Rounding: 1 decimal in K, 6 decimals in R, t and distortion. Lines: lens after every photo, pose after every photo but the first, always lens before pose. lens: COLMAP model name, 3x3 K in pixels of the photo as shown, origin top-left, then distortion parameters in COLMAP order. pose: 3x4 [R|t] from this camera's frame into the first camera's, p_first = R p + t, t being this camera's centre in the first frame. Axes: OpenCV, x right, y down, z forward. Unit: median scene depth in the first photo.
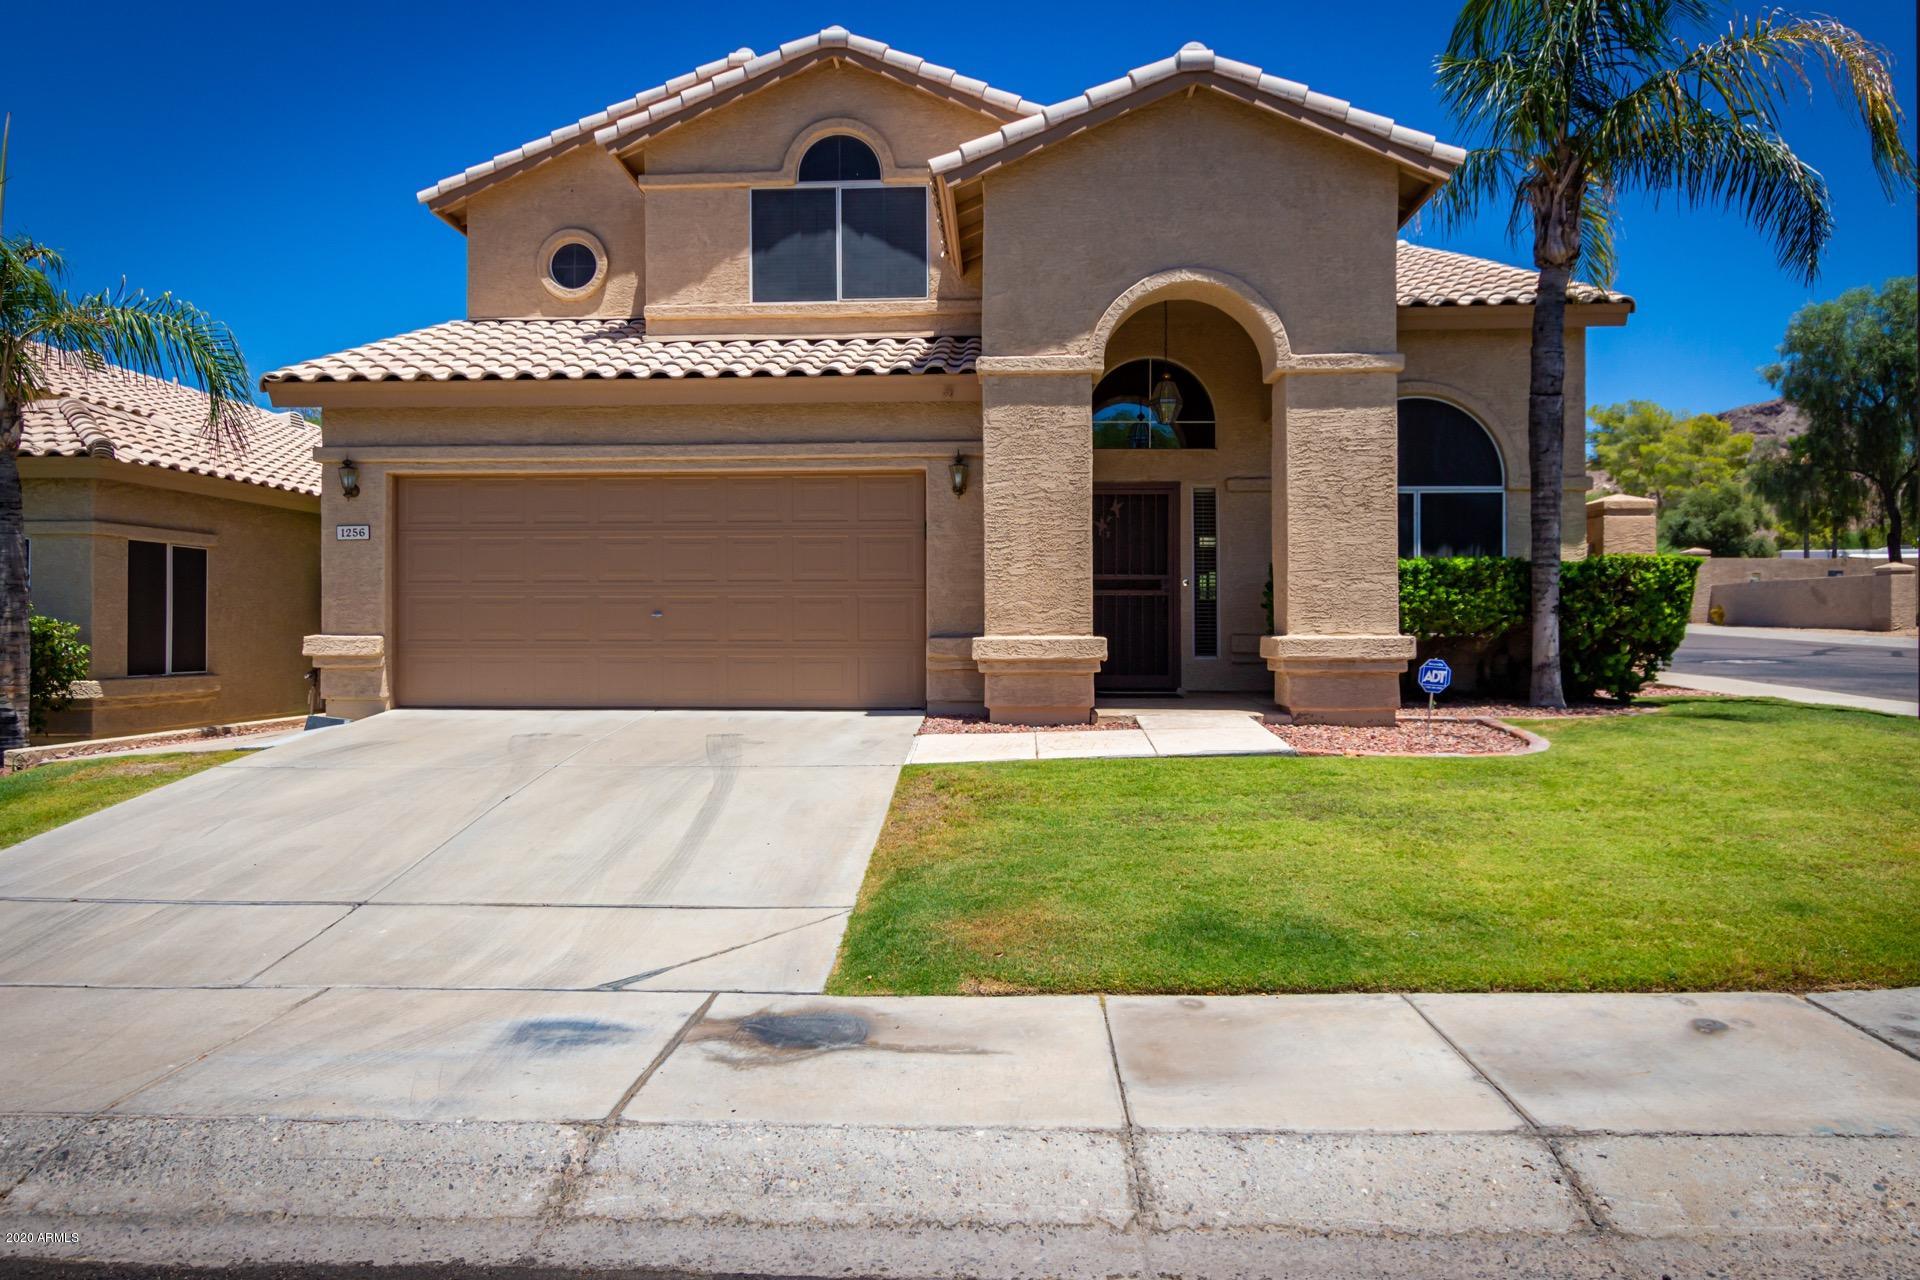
lens RADIAL K [[1141.0, 0, 955.9], [0, 1141.0, 623.2], [0, 0, 1]] dist [0.003457, 0.001962]
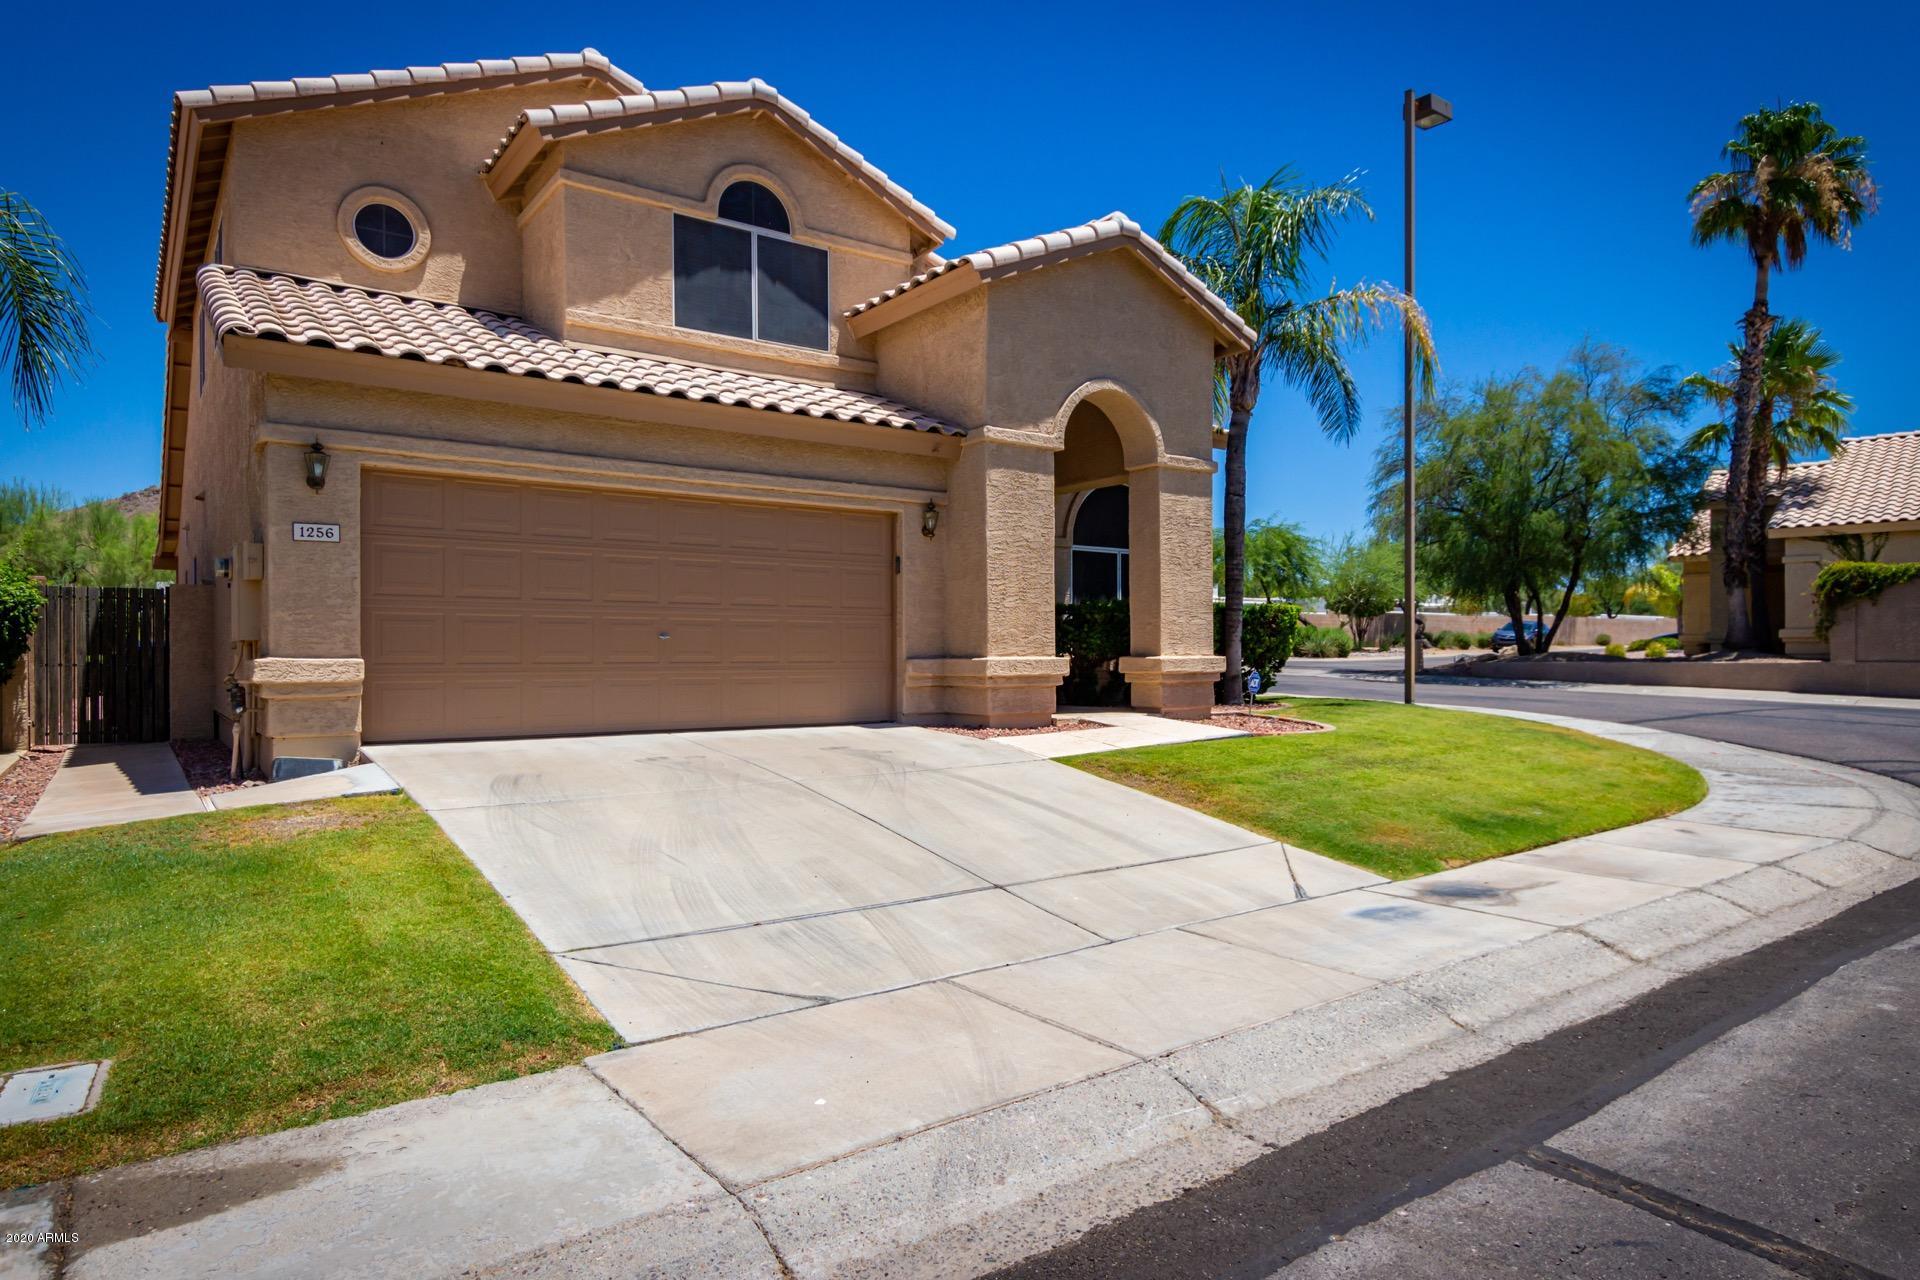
lens RADIAL K [[1141.0, 0, 941.7], [0, 1141.0, 653.2], [0, 0, 1]] dist [0.003457, 0.001962]
pose [[0.776361, 0.000751, 0.630289, -0.697451], [-0.001821, 0.999998, 0.001052, 0.005532], [-0.630286, -0.001964, 0.776360, 0.081337]]
